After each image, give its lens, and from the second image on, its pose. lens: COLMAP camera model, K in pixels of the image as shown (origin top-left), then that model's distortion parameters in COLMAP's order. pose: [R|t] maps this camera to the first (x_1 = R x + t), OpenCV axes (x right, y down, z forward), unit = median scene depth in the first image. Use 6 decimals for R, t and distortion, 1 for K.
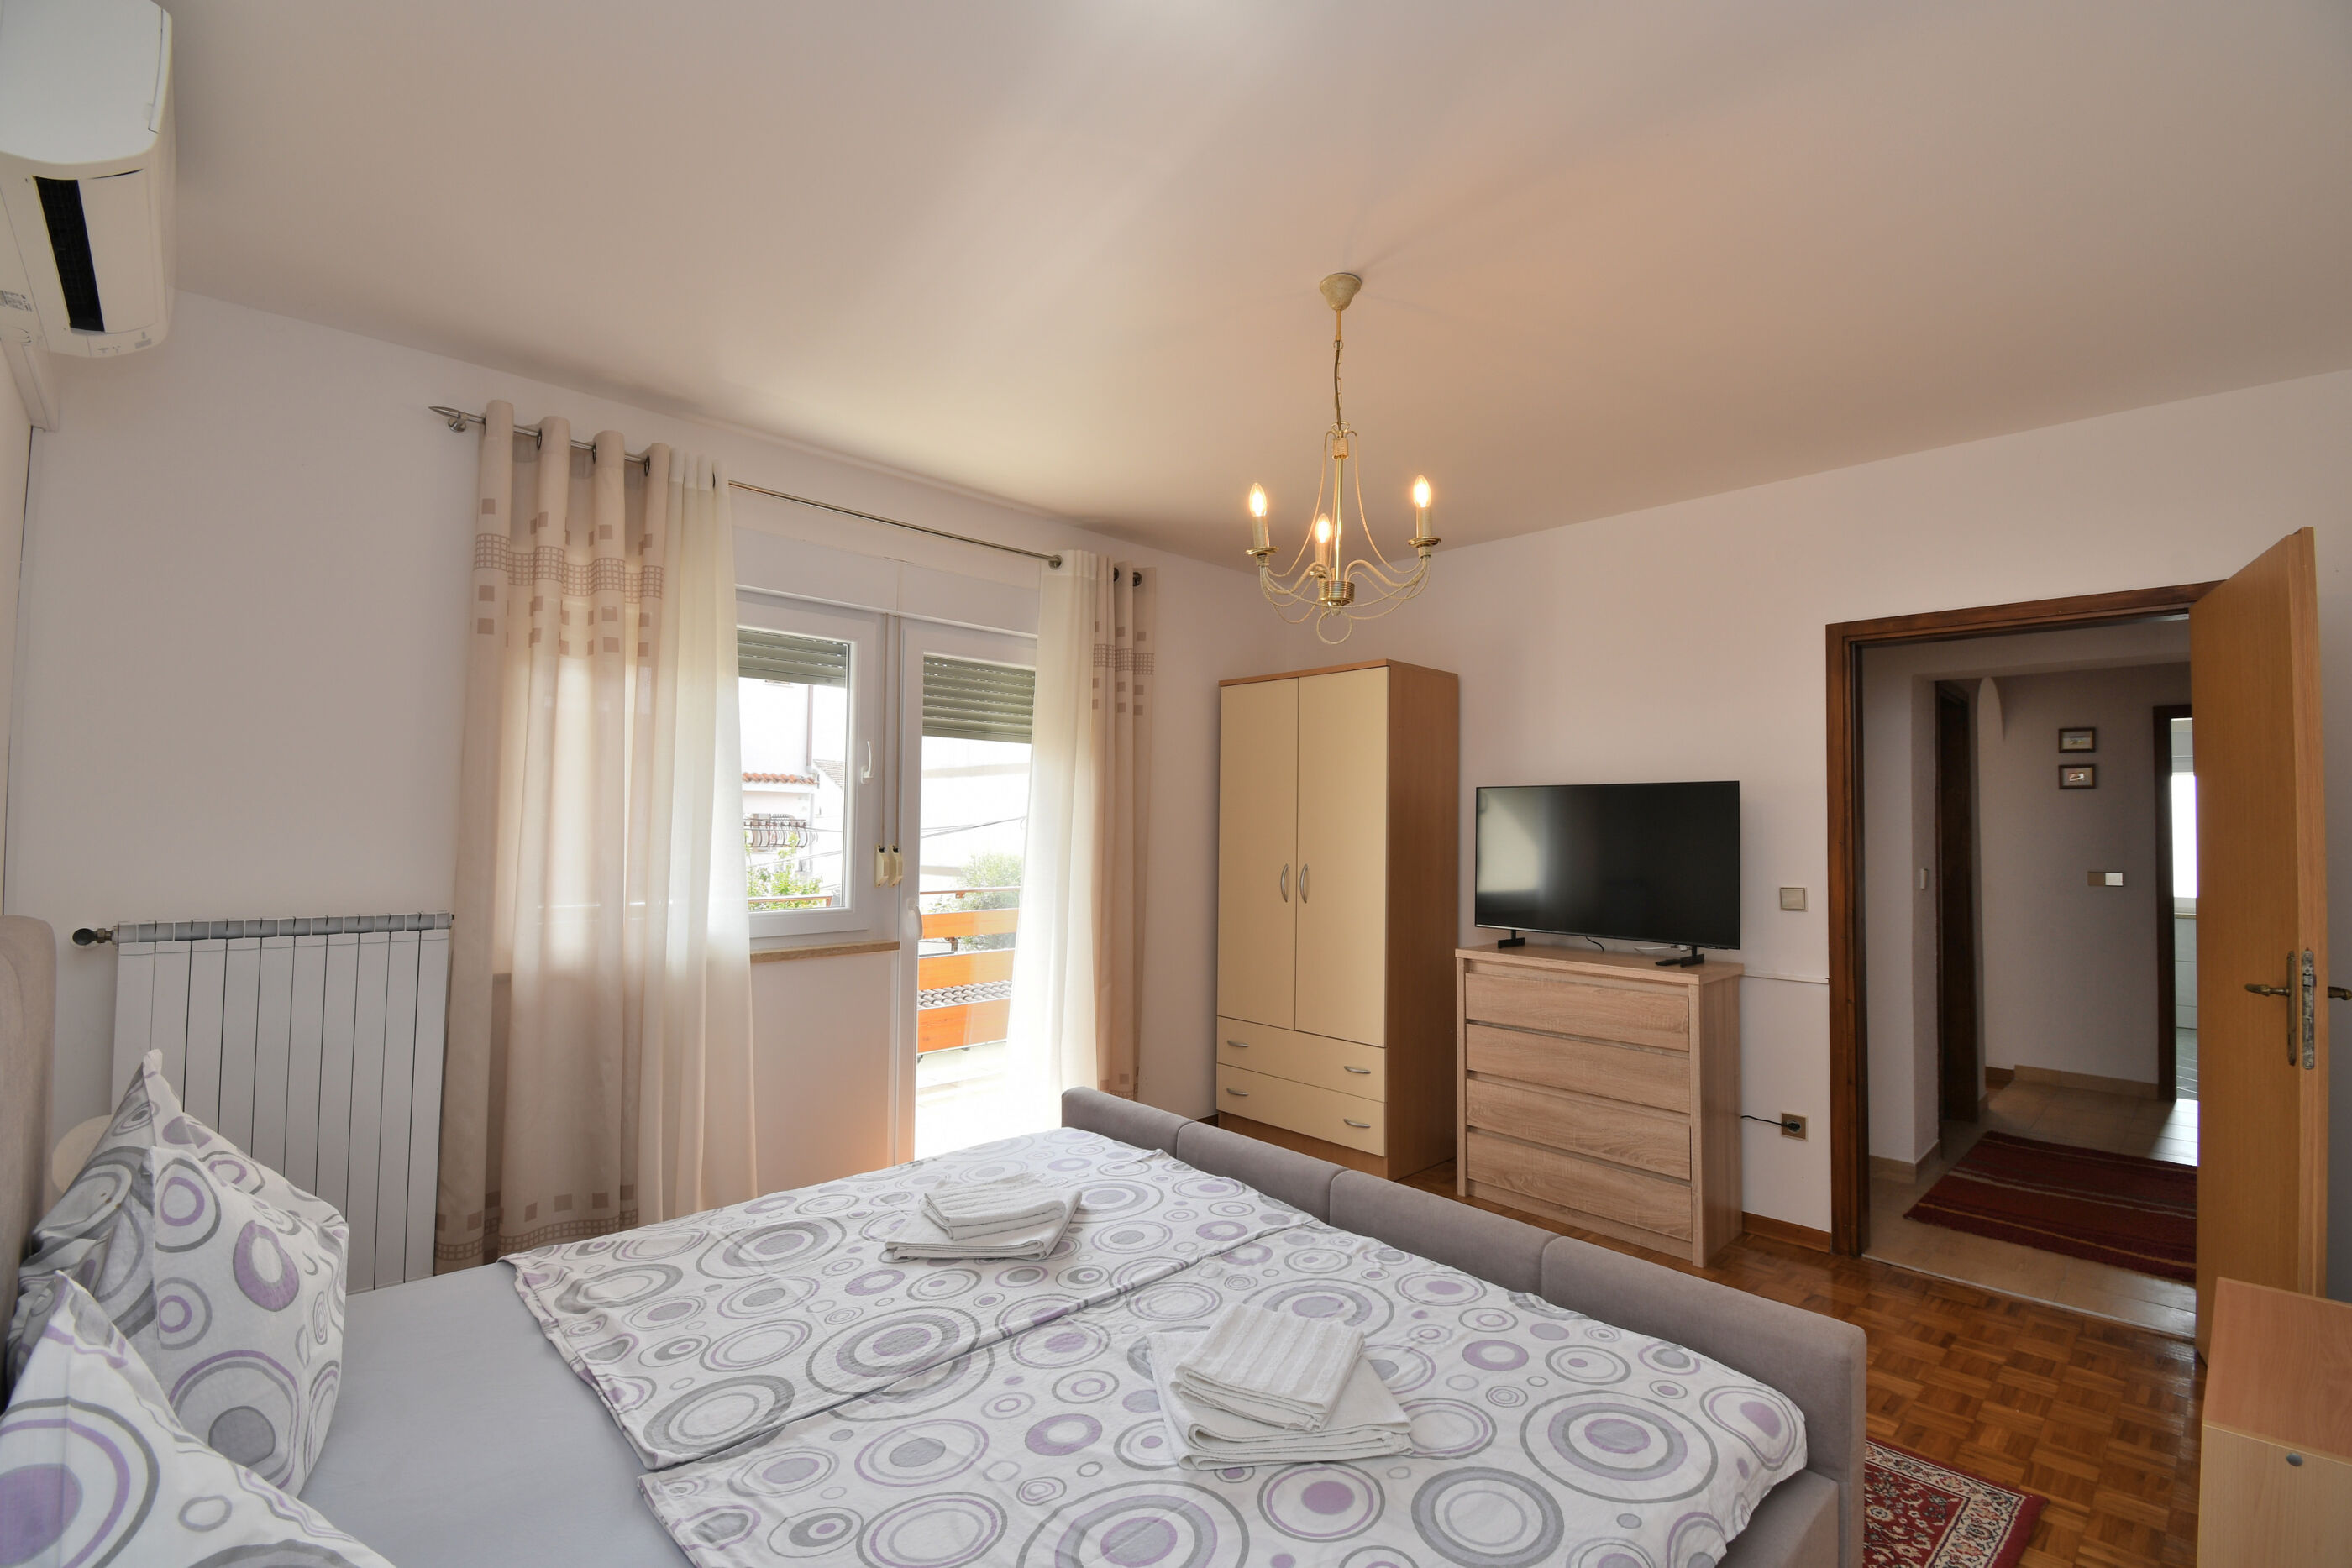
lens RADIAL K [[1032.0, 0, 1175.3], [0, 1032.0, 786.7], [0, 0, 1]] dist [0.008473, -0.016739]
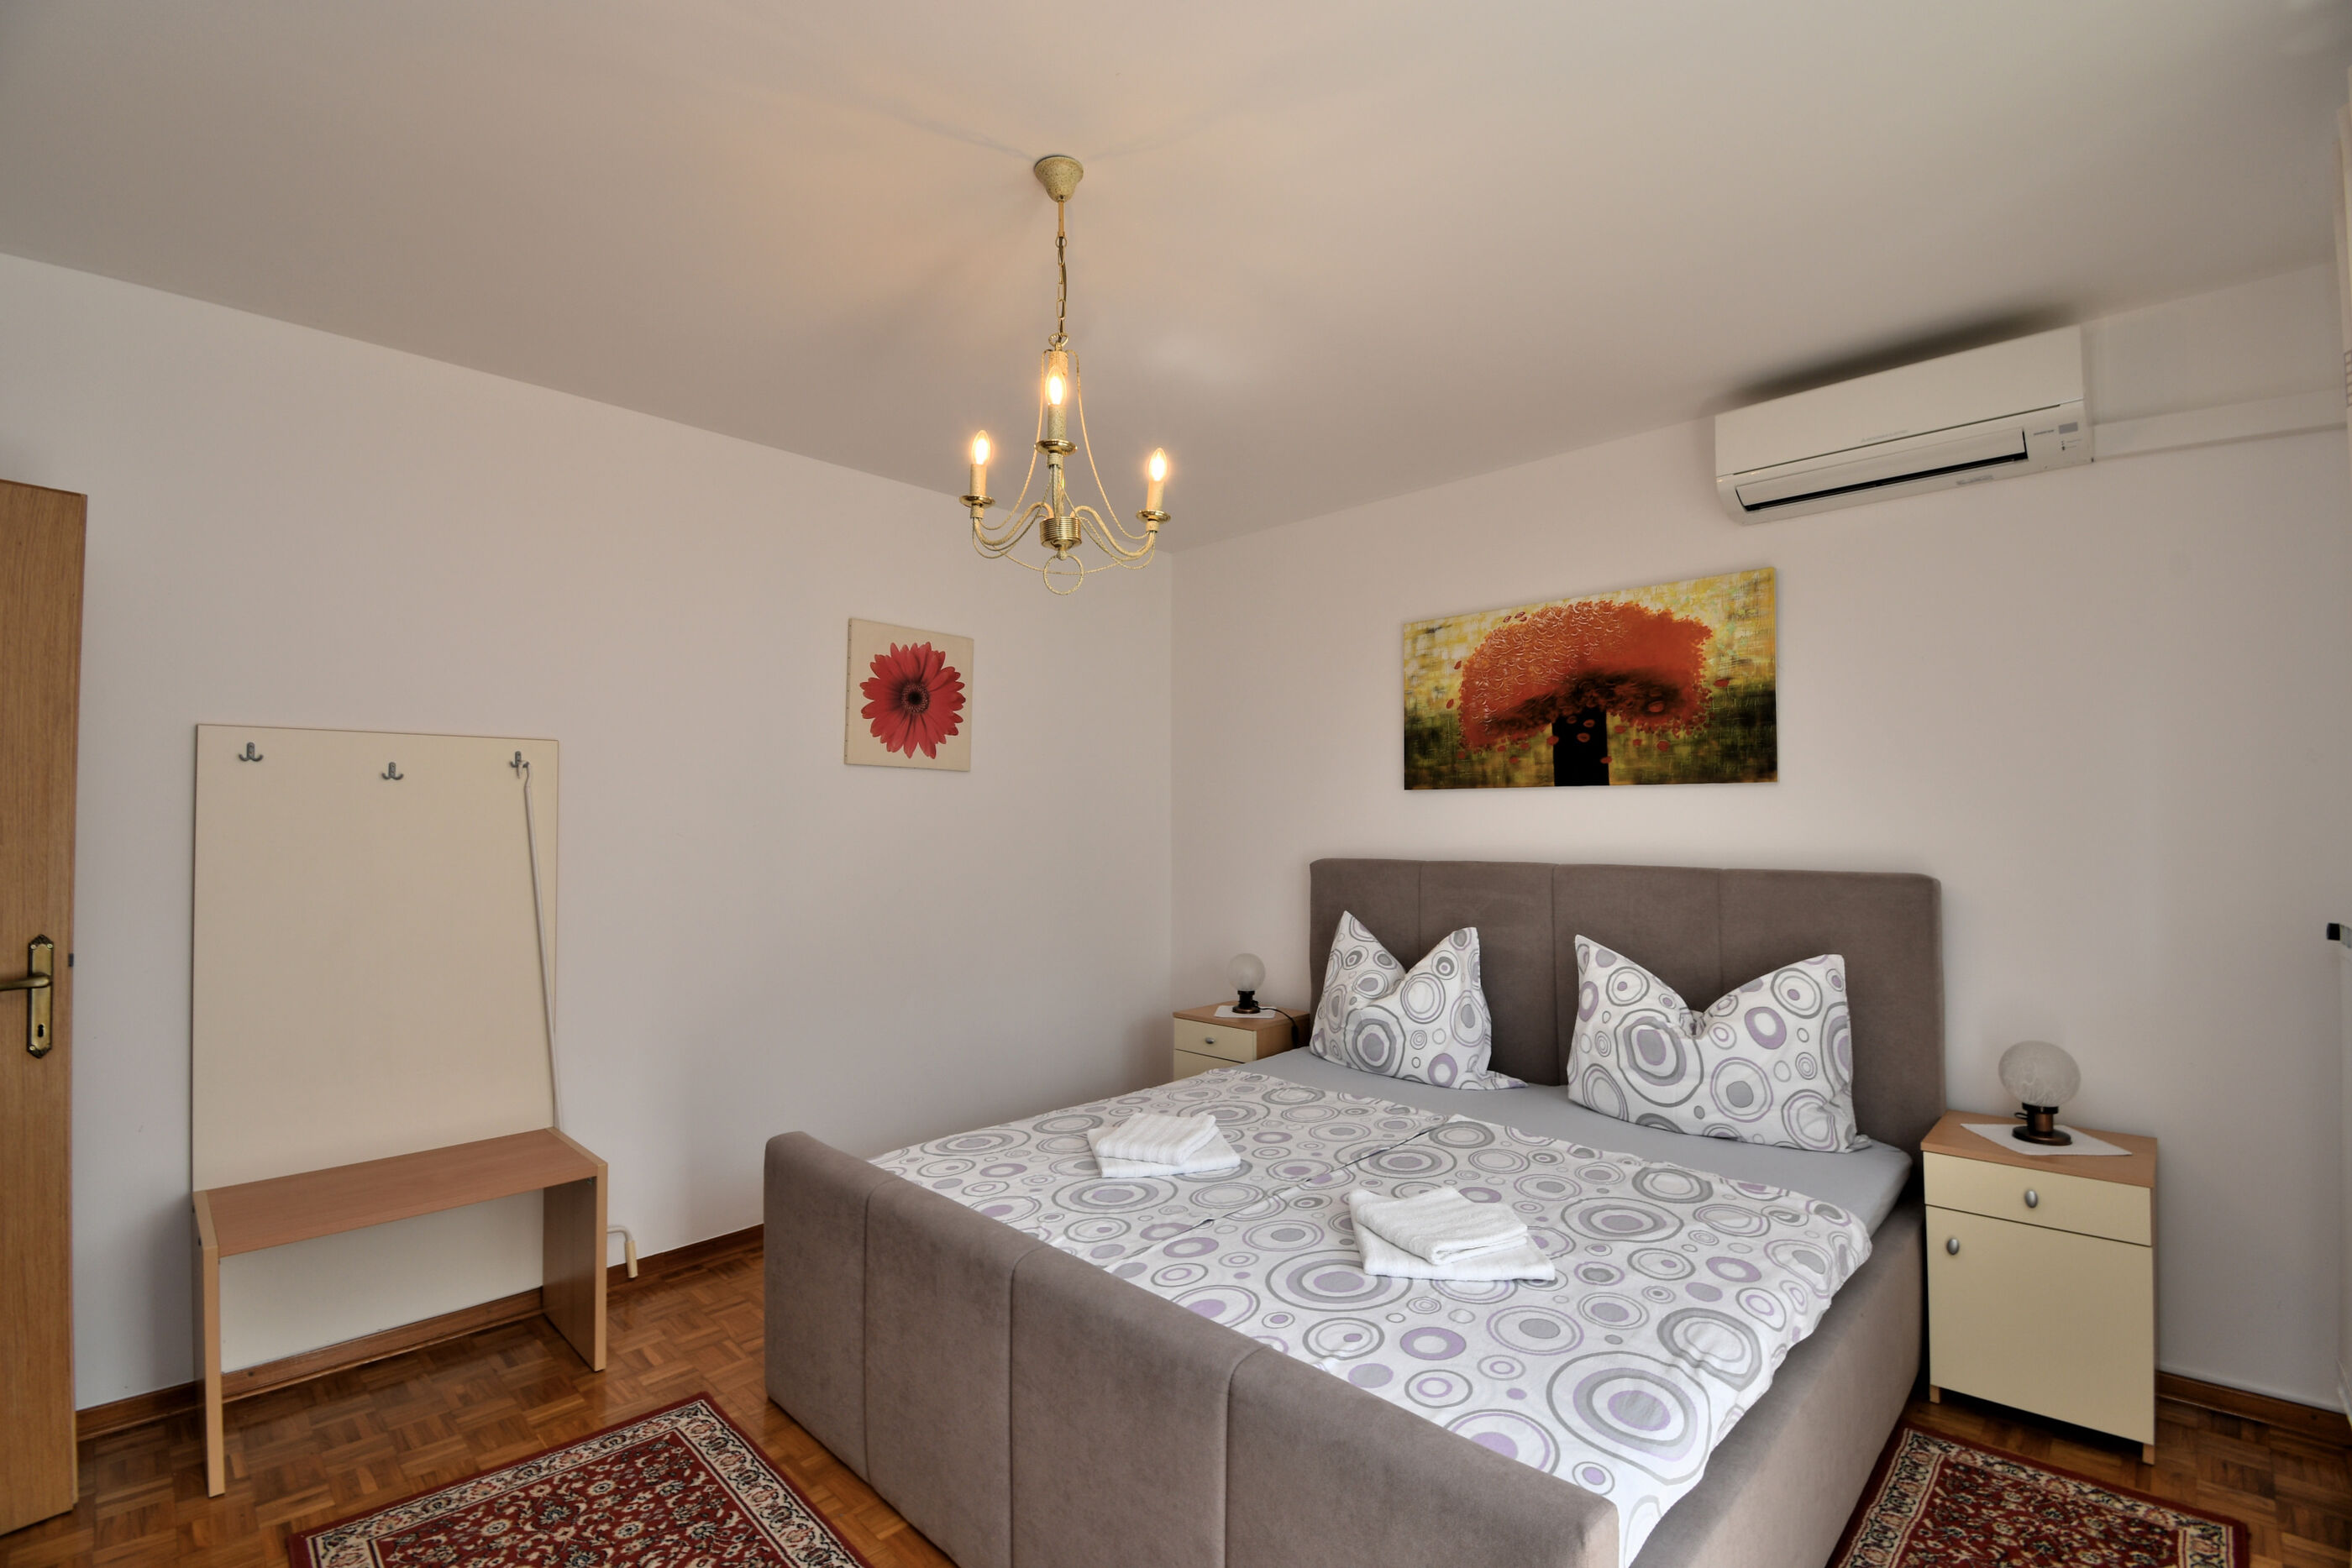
lens RADIAL K [[1032.0, 0, 1170.4], [0, 1032.0, 795.5], [0, 0, 1]] dist [0.008473, -0.016739]
pose [[-0.999419, -0.008569, -0.033002, 0.112142], [-0.006441, 0.997926, -0.064056, 0.098688], [0.033482, -0.063806, -0.997400, 2.246816]]
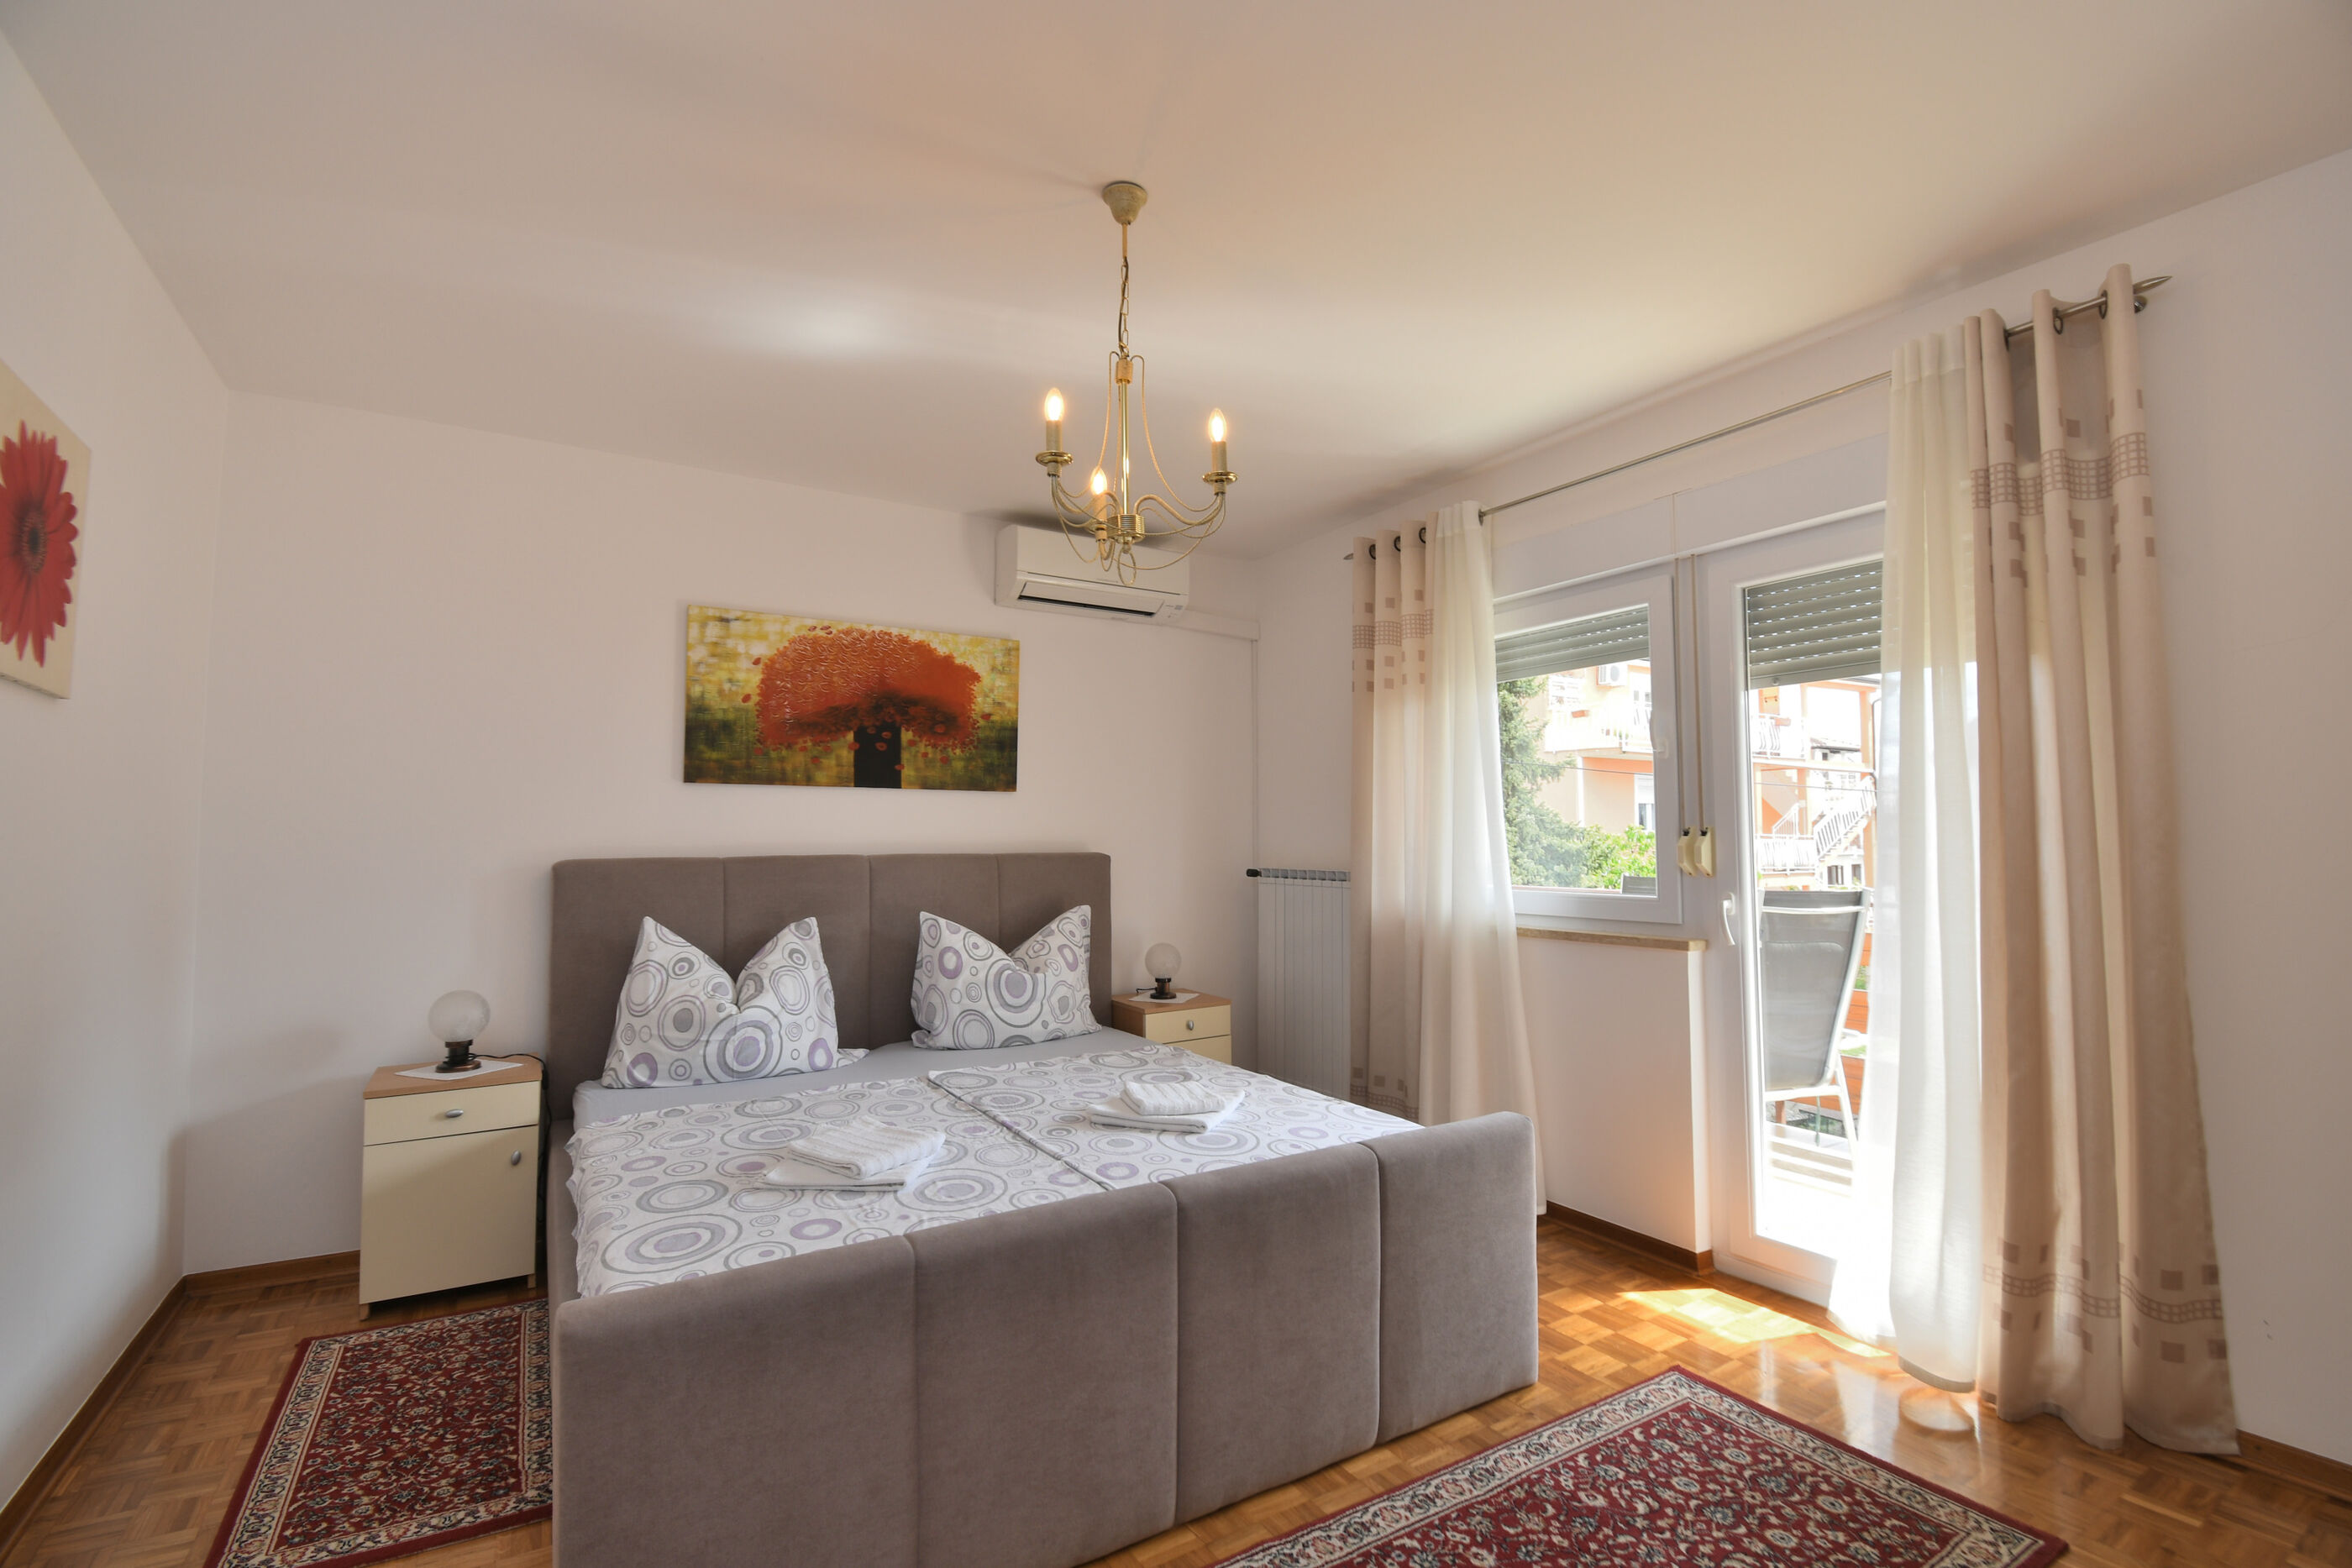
lens RADIAL K [[1032.0, 0, 1185.5], [0, 1032.0, 795.2], [0, 0, 1]] dist [0.008473, -0.016739]
pose [[-0.196100, -0.051993, -0.979205, 1.262380], [0.038327, 0.997424, -0.060636, 0.128058], [0.979835, -0.049421, -0.193602, 1.492381]]
